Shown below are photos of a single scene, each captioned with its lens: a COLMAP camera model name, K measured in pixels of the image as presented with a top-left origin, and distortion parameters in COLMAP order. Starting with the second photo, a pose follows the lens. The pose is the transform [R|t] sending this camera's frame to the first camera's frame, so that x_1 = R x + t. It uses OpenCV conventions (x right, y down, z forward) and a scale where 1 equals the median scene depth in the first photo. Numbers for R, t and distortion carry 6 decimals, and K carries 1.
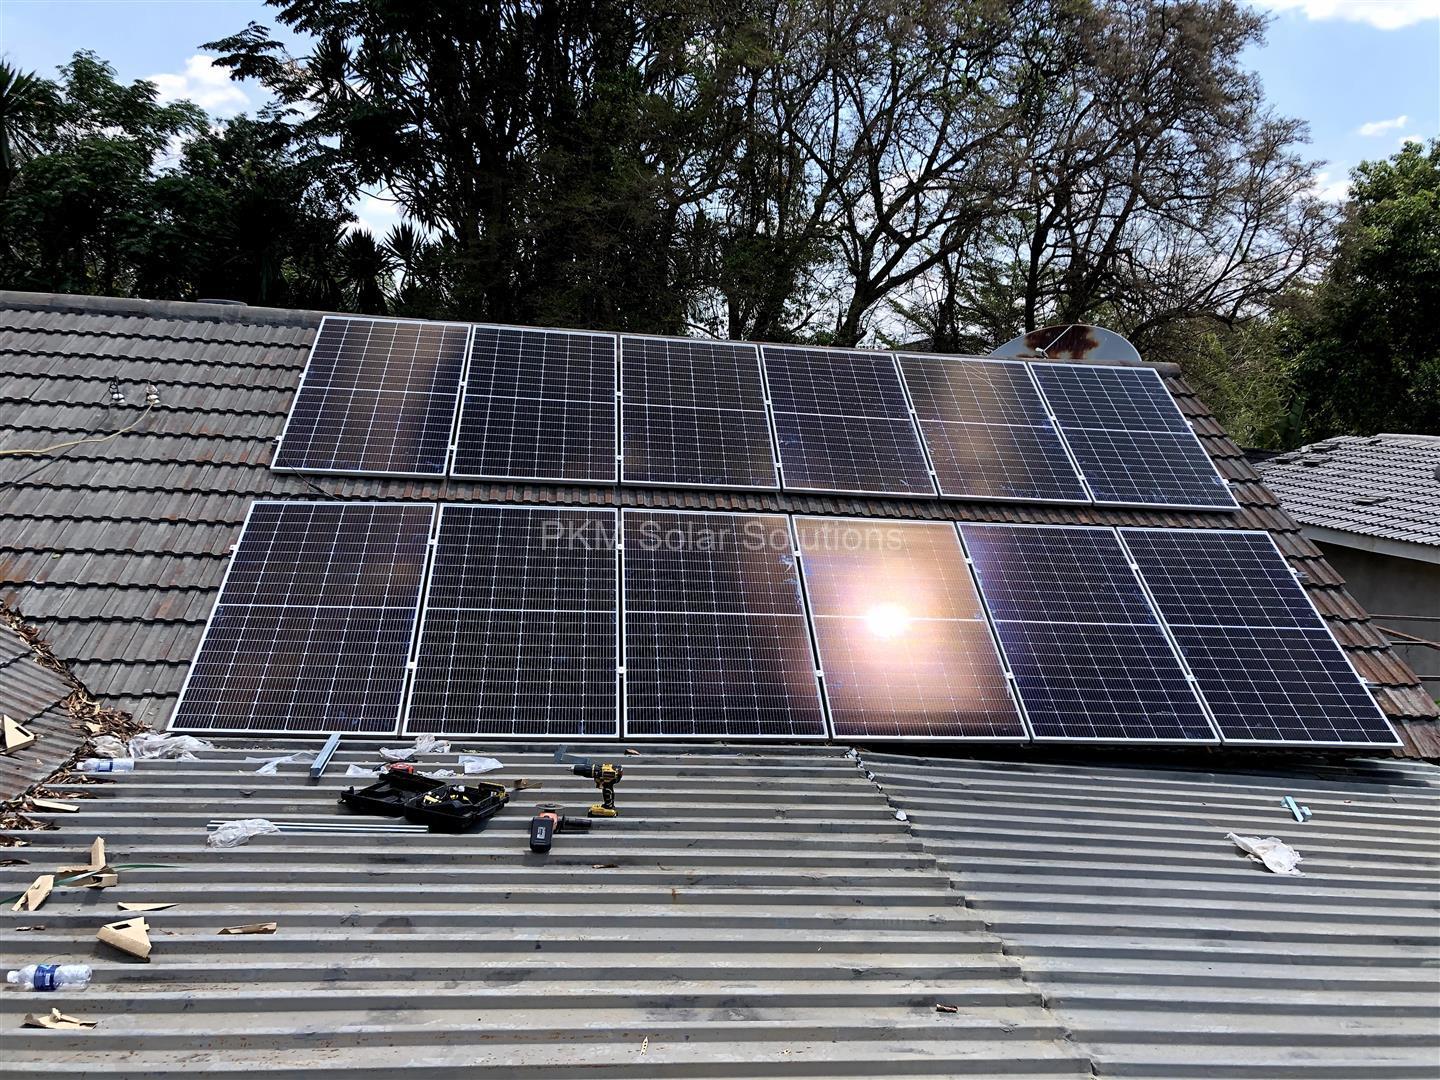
lens RADIAL K [[1182.3, 0, 733.7], [0, 1182.3, 516.0], [0, 0, 1]] dist [0.028306, -0.015870]
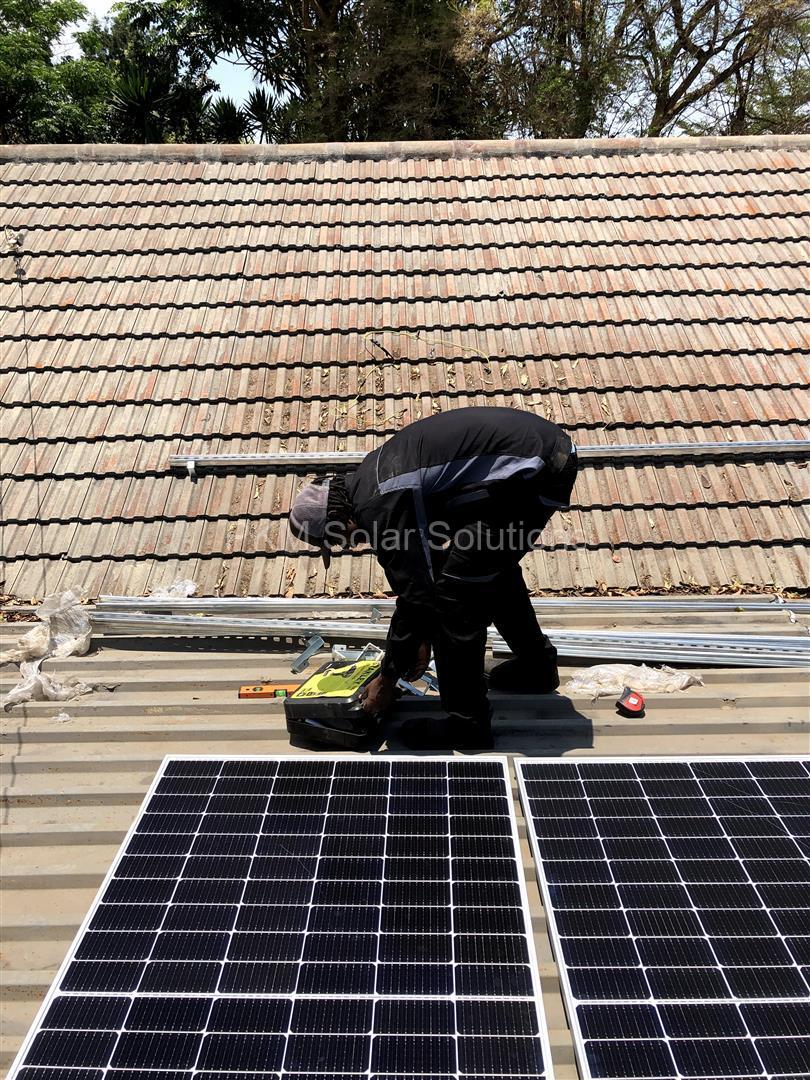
lens RADIAL K [[884.6, 0, 405.8], [0, 884.6, 525.5], [0, 0, 1]] dist [0.015176, 0.002462]
pose [[0.989087, -0.026915, -0.144852, -0.056447], [0.057876, 0.975116, 0.214007, -0.007652], [0.135488, -0.220055, 0.966033, 0.255179]]
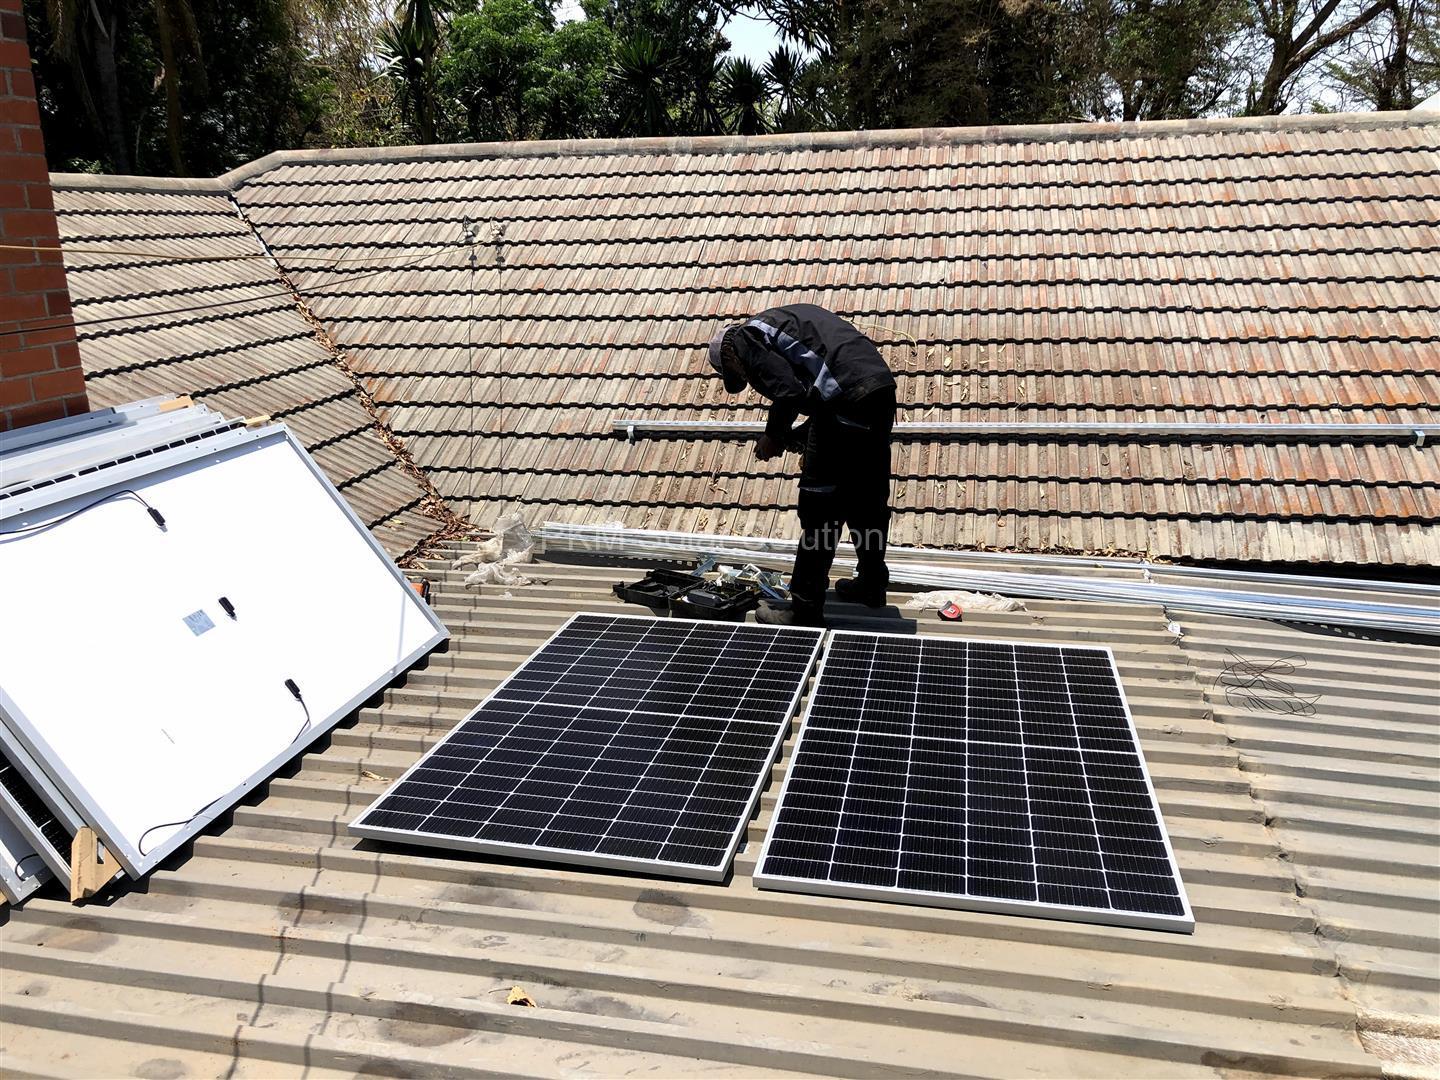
lens RADIAL K [[1179.5, 0, 721.9], [0, 1179.5, 524.7], [0, 0, 1]] dist [0.015176, 0.002462]
pose [[0.938830, 0.012310, -0.344161, 0.080534], [0.040563, 0.988452, 0.146004, 0.014730], [0.341984, -0.151033, 0.927489, 0.018718]]
